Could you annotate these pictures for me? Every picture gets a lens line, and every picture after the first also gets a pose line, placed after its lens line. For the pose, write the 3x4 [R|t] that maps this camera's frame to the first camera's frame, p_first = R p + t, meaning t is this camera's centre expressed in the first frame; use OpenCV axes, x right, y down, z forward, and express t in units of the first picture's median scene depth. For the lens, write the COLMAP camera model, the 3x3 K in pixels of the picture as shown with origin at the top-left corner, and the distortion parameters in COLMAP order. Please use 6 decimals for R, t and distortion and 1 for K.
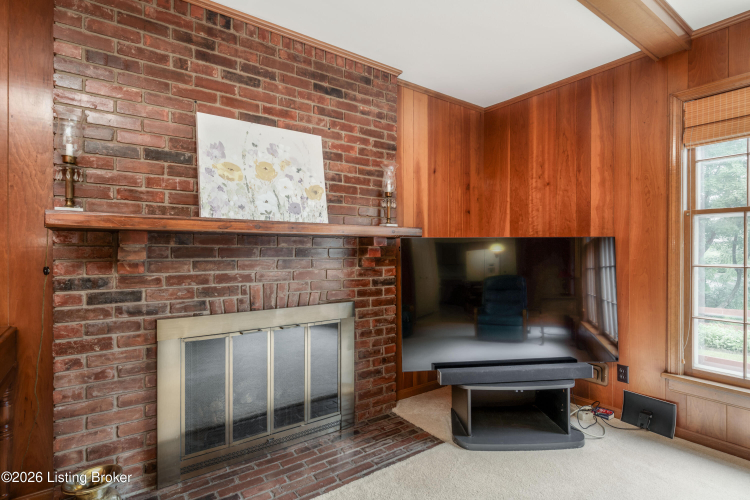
lens RADIAL K [[387.2, 0, 366.0], [0, 387.2, 250.9], [0, 0, 1]] dist [-0.015117, -0.000011]
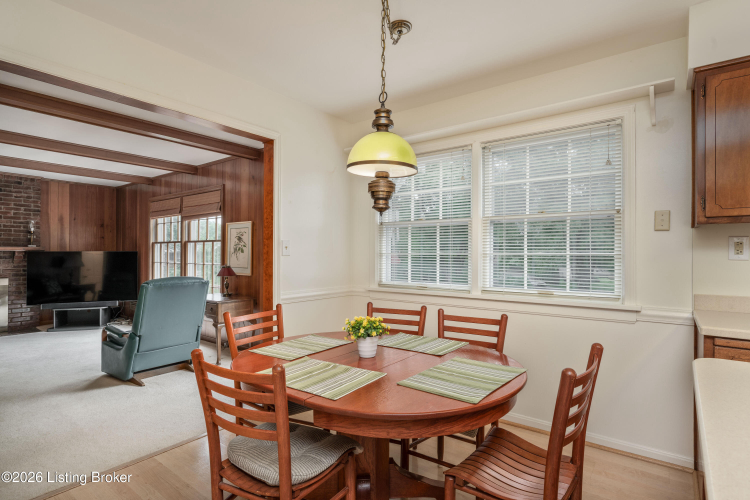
lens RADIAL K [[393.4, 0, 370.6], [0, 393.4, 252.1], [0, 0, 1]] dist [-0.007355, -0.000327]
pose [[0.954310, 0.004125, 0.298789, 1.503759], [-0.002458, 0.999979, -0.005955, -0.020930], [-0.298807, 0.004948, 0.954301, -2.128483]]
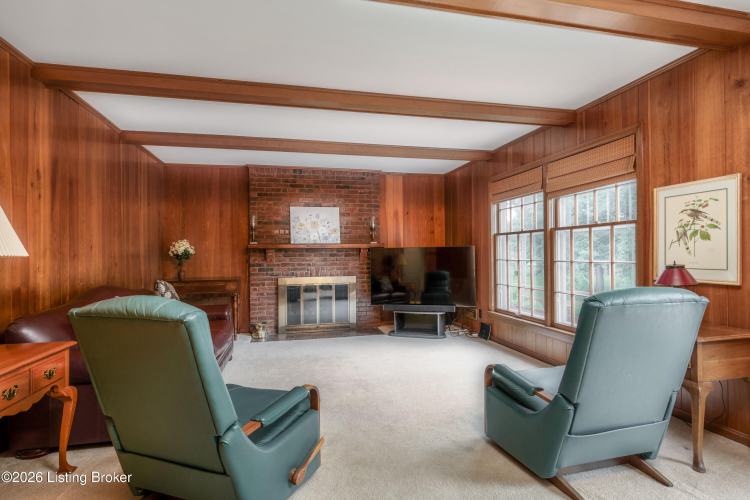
lens RADIAL K [[393.4, 0, 370.6], [0, 393.4, 252.1], [0, 0, 1]] dist [-0.007355, -0.000327]
pose [[0.928195, -0.011824, -0.371907, 1.028095], [0.011060, 0.999930, -0.004187, -0.000786], [0.371930, -0.000227, 0.928261, -1.279806]]
